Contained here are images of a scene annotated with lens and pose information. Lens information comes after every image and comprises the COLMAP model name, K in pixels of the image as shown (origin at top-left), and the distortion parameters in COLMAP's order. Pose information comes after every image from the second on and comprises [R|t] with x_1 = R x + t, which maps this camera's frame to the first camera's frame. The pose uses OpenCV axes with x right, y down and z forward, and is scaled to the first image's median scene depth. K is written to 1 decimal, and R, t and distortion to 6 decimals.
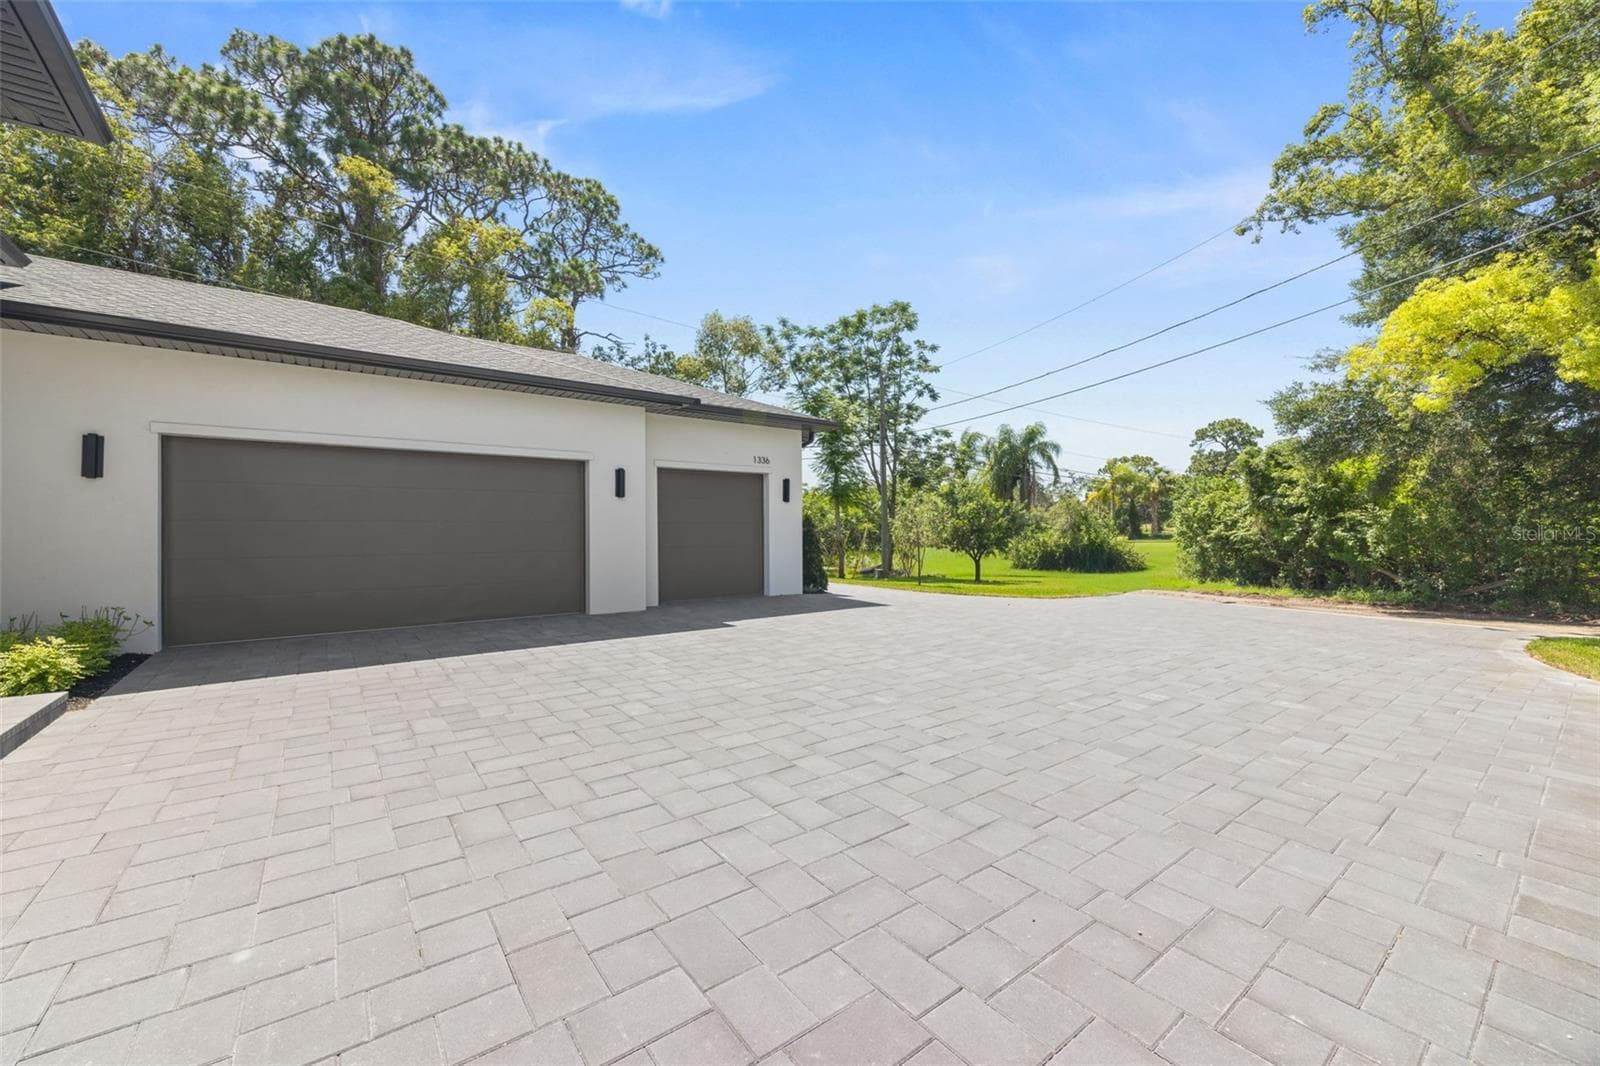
lens RADIAL K [[709.9, 0, 799.6], [0, 709.9, 531.8], [0, 0, 1]] dist [-0.039336, 0.057288]
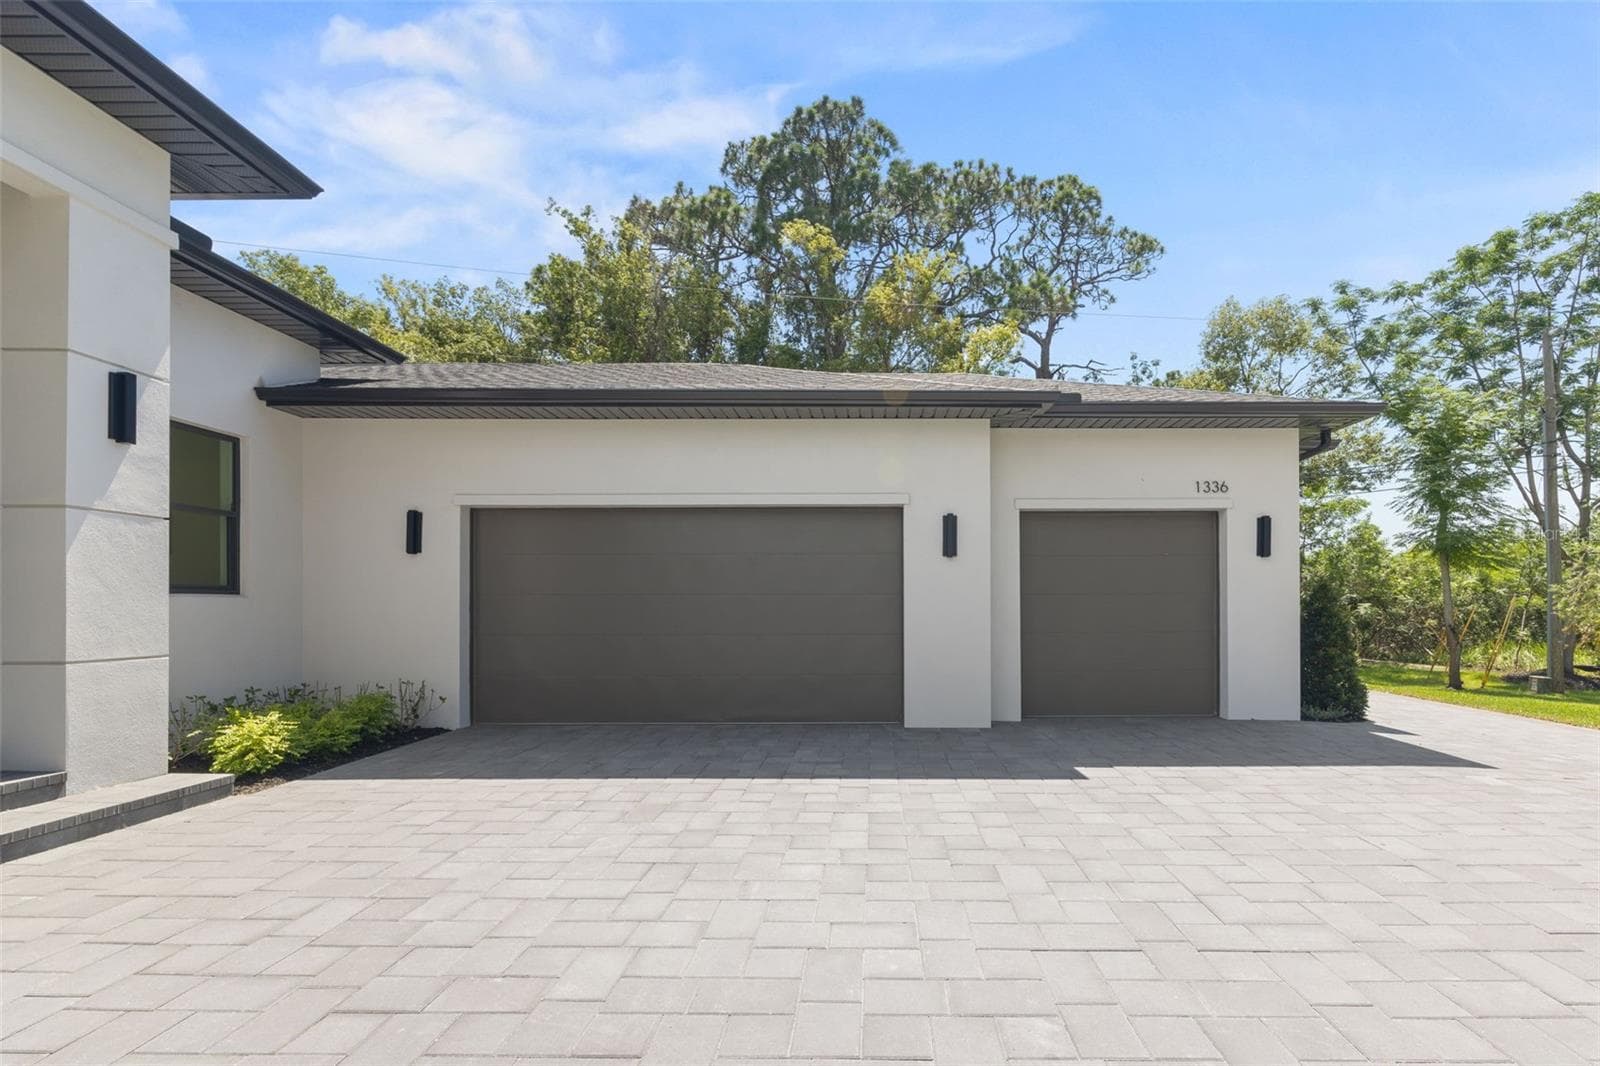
lens RADIAL K [[799.1, 0, 802.2], [0, 799.1, 593.6], [0, 0, 1]] dist [0.025740, 0.000681]
pose [[0.793308, -0.008844, -0.608756, 0.035456], [-0.002144, 0.999848, -0.017321, -0.000102], [0.608816, 0.015046, 0.793169, 0.112250]]
